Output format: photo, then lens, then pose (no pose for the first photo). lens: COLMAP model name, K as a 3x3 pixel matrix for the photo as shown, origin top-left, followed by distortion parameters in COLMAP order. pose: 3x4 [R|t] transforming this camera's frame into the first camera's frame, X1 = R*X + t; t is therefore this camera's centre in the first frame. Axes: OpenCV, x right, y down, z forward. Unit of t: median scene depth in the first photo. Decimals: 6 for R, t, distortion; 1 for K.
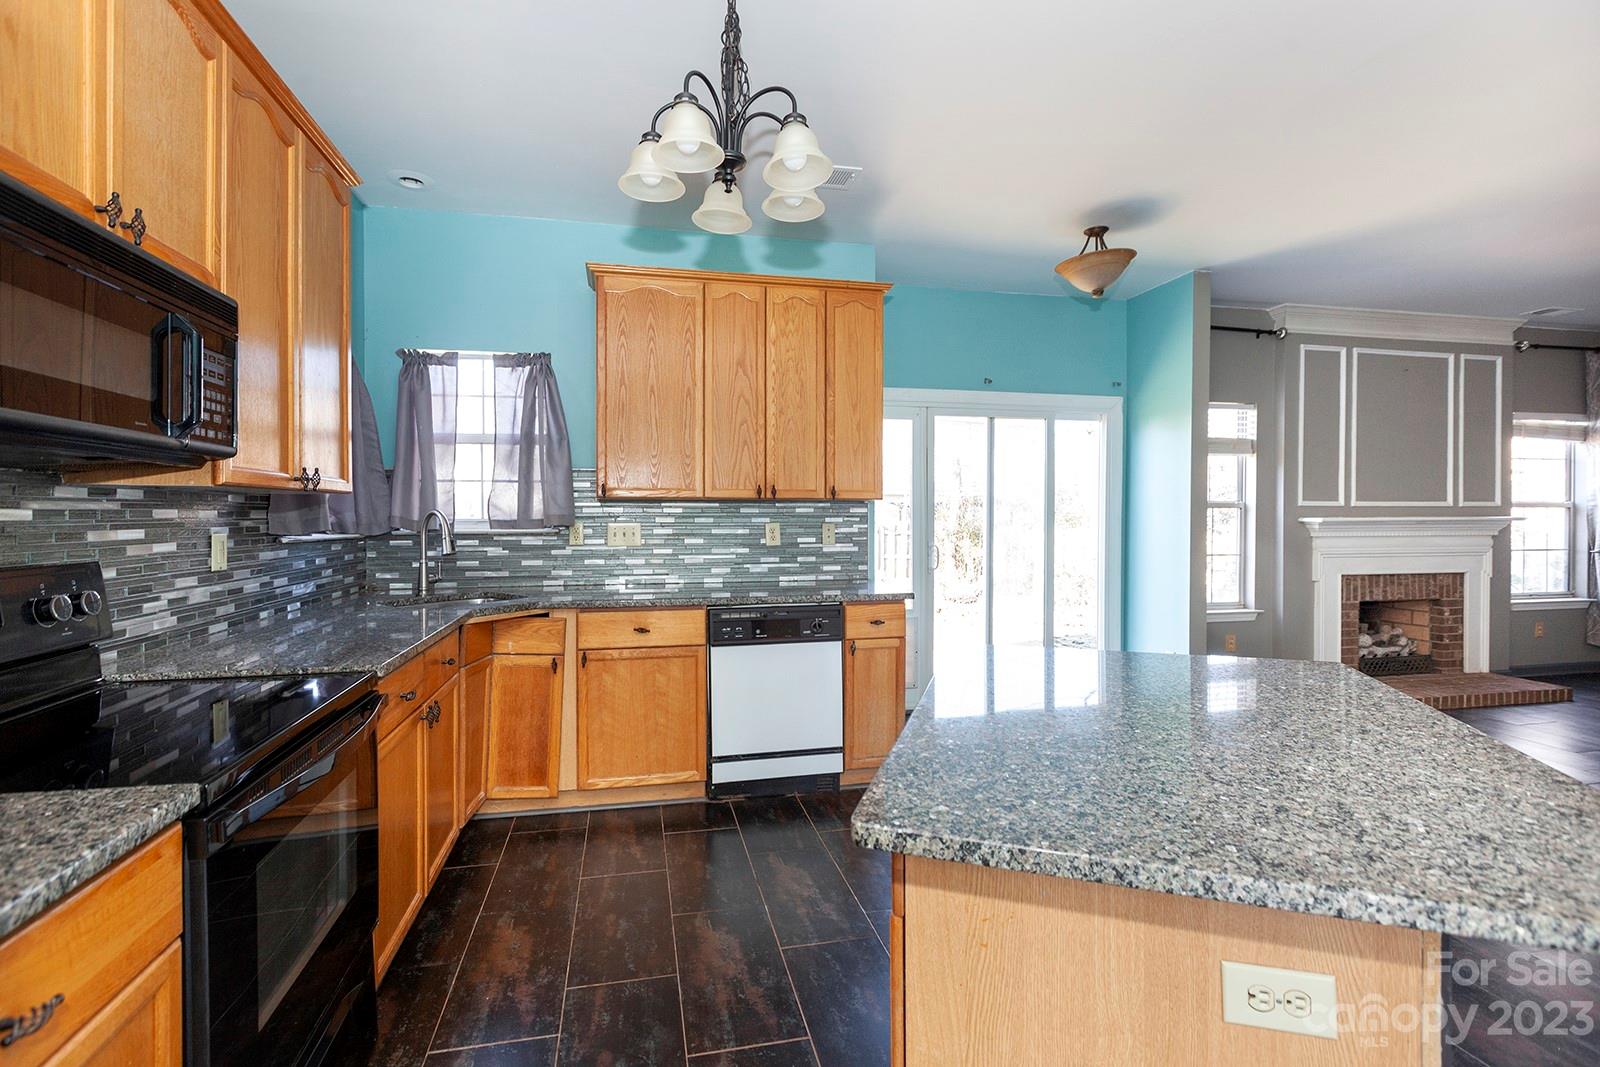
lens RADIAL K [[732.2, 0, 800.7], [0, 732.2, 520.8], [0, 0, 1]] dist [0.008184, 0.002338]
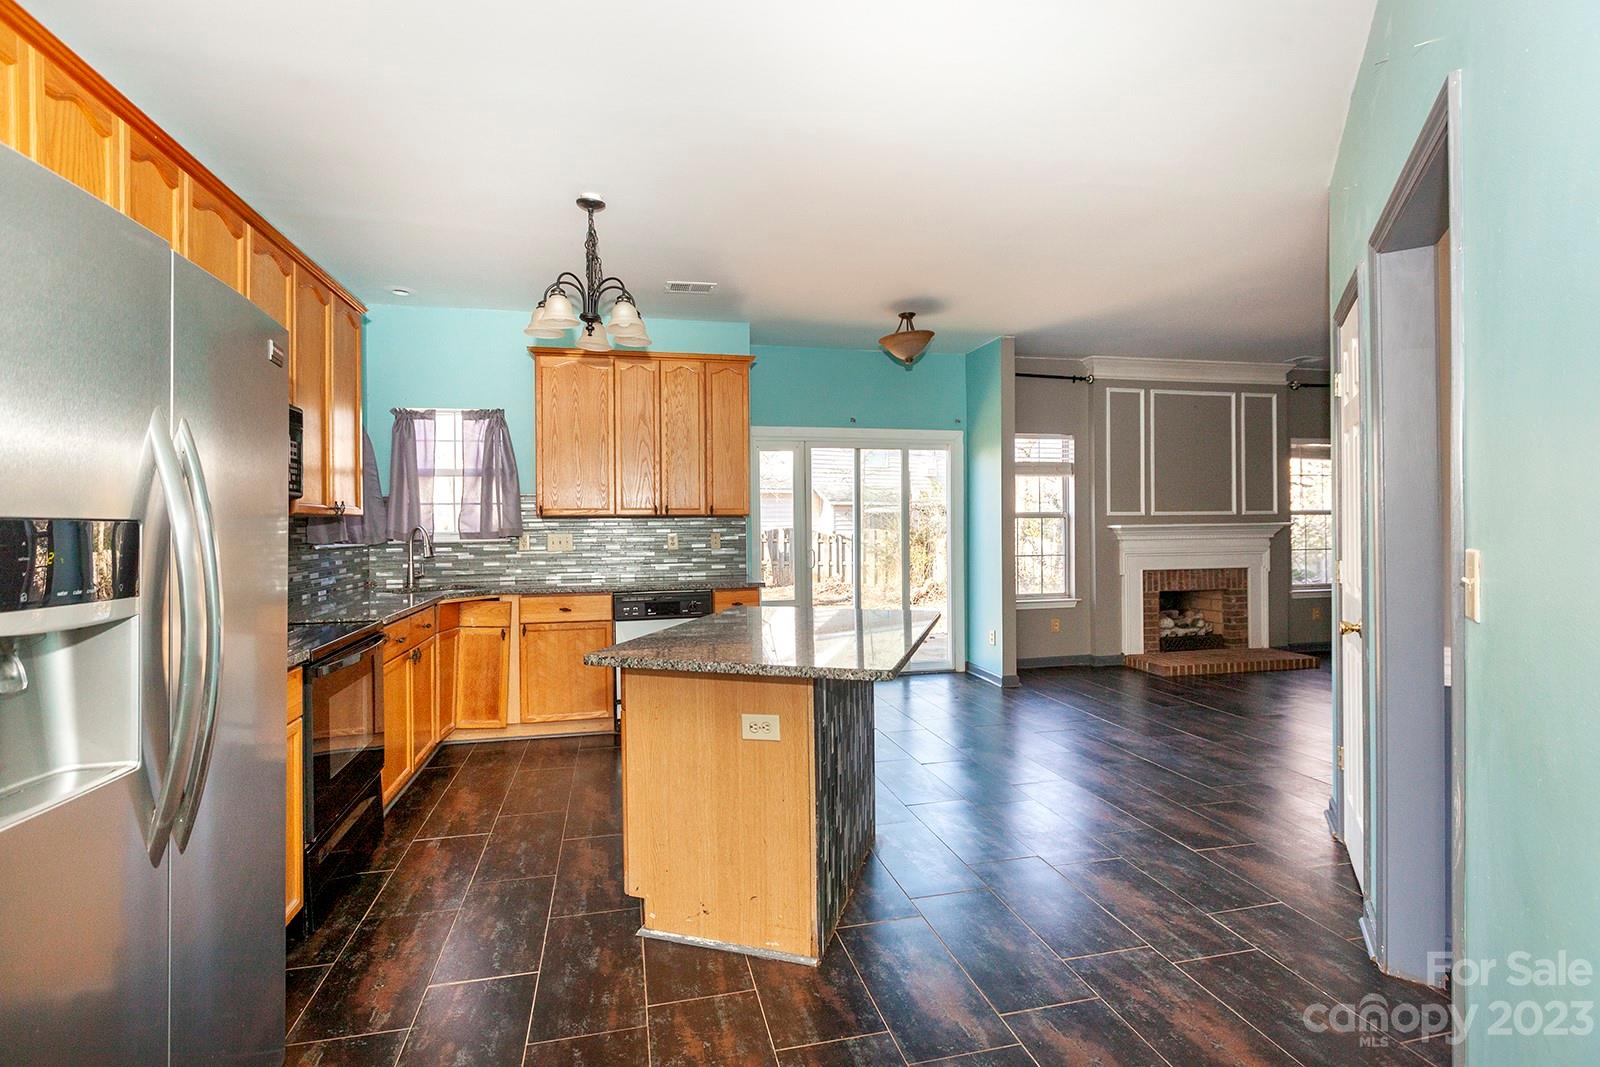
lens RADIAL K [[732.2, 0, 790.3], [0, 732.2, 524.4], [0, 0, 1]] dist [0.008184, 0.002338]
pose [[0.999960, -0.008894, -0.000465, 0.185865], [0.008890, 0.999926, -0.008268, 0.000235], [0.000538, 0.008263, 0.999966, -0.351774]]
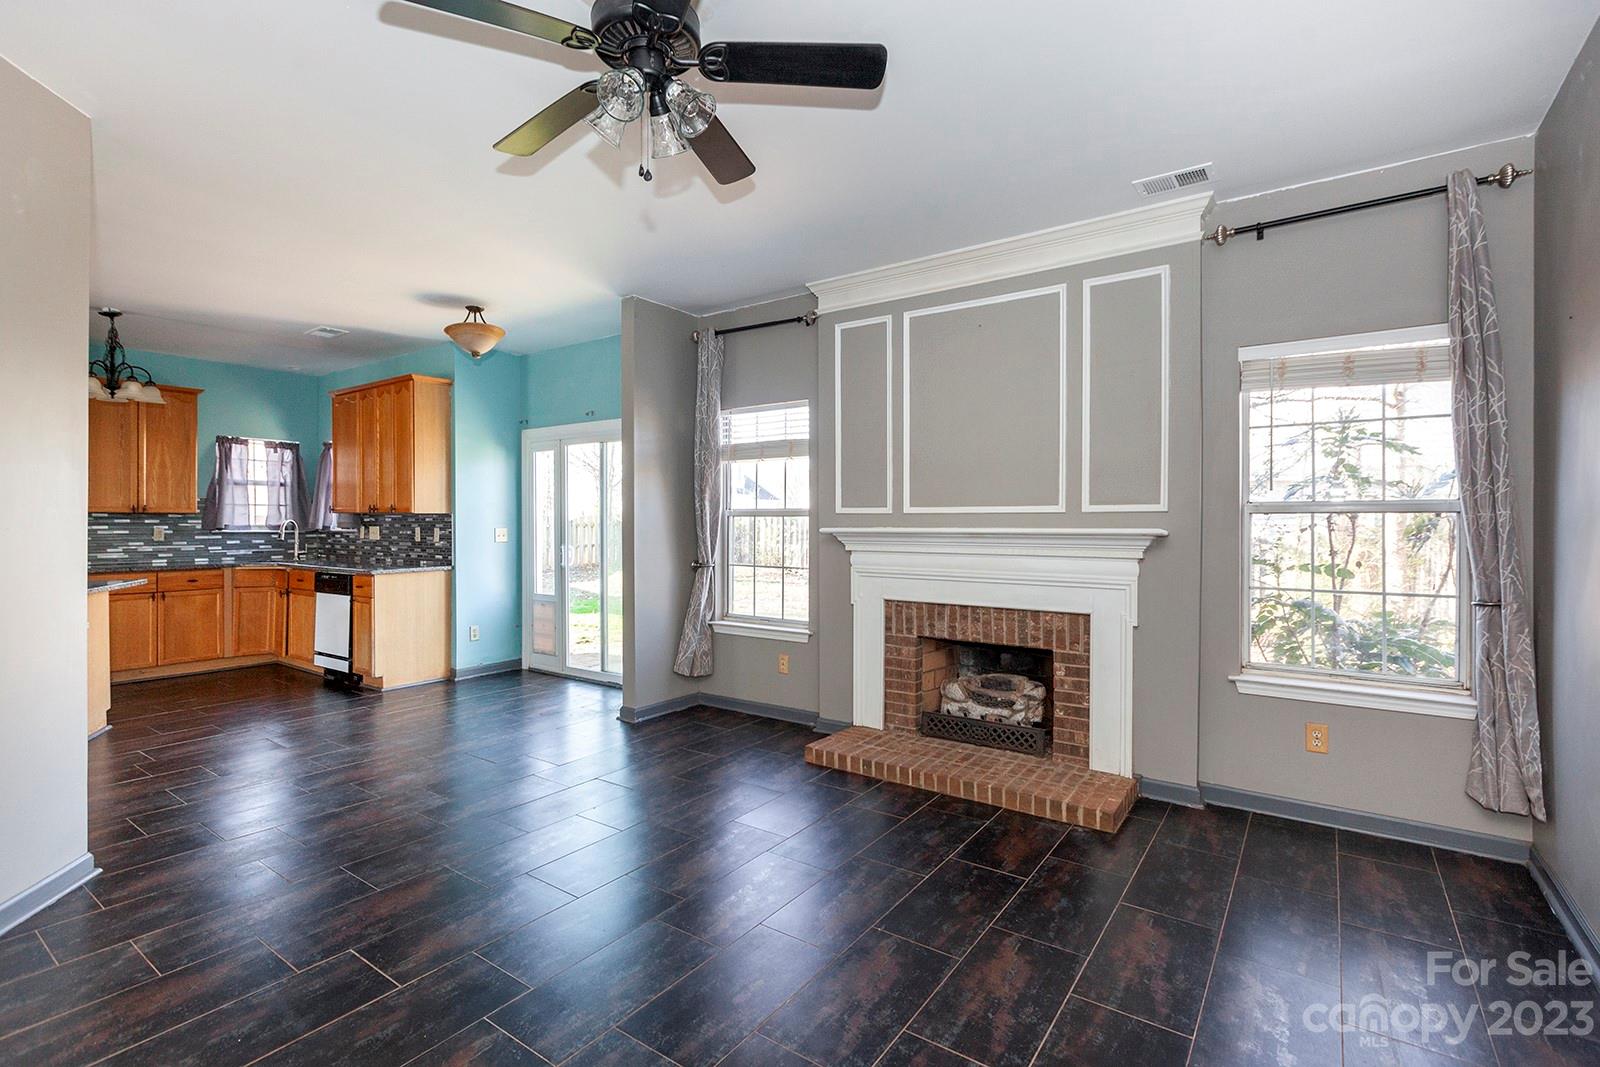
lens RADIAL K [[732.2, 0, 793.3], [0, 732.2, 523.1], [0, 0, 1]] dist [0.008184, 0.002338]
pose [[0.664419, 0.006313, -0.747334, 1.757197], [-0.004233, 0.999980, 0.004684, -0.018151], [0.747349, 0.000051, 0.664432, 0.543738]]
